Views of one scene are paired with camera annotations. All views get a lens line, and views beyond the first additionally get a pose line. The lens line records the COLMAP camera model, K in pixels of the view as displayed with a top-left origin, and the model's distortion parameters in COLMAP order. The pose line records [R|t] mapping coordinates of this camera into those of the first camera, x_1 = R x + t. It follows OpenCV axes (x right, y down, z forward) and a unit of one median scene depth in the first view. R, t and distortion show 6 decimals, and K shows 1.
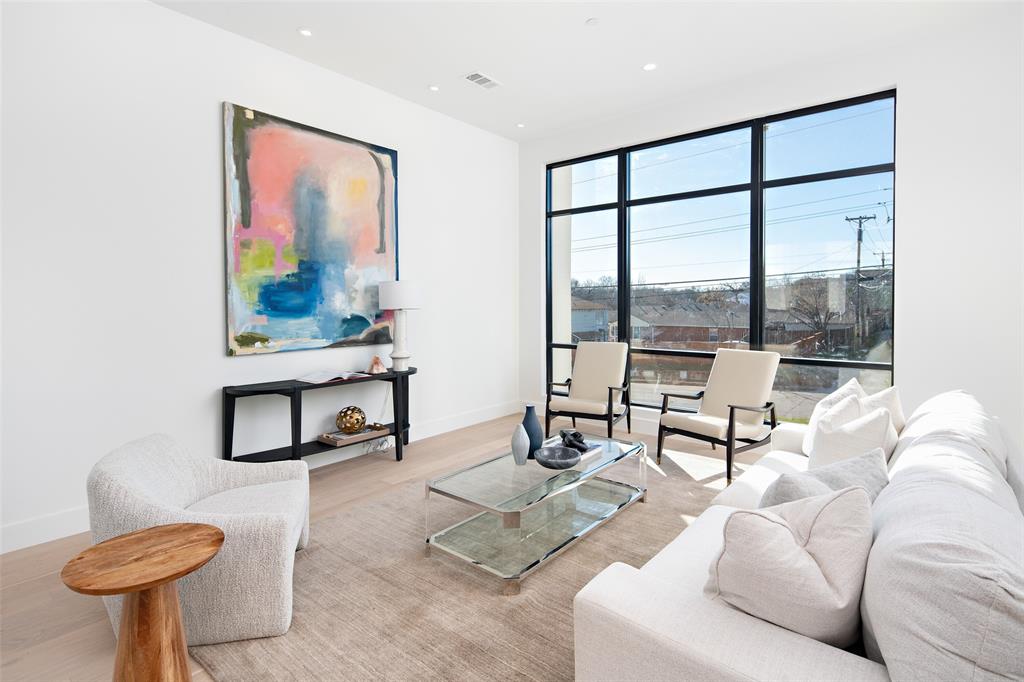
lens RADIAL K [[500.0, 0, 509.3], [0, 500.0, 314.1], [0, 0, 1]] dist [0.000632, 0.000081]
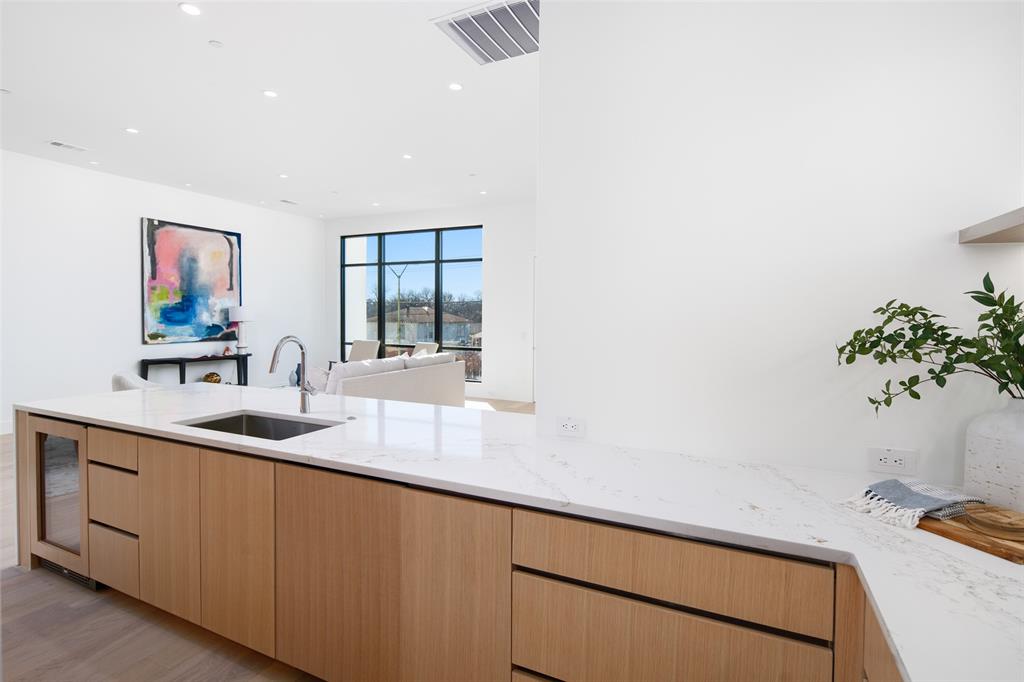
lens RADIAL K [[501.1, 0, 514.8], [0, 501.1, 329.7], [0, 0, 1]] dist [-0.000472, -0.000284]
pose [[0.969655, 0.004197, 0.244443, 0.332310], [-0.005494, 0.999974, 0.004624, 0.007238], [-0.244417, -0.005827, 0.969653, -1.126436]]
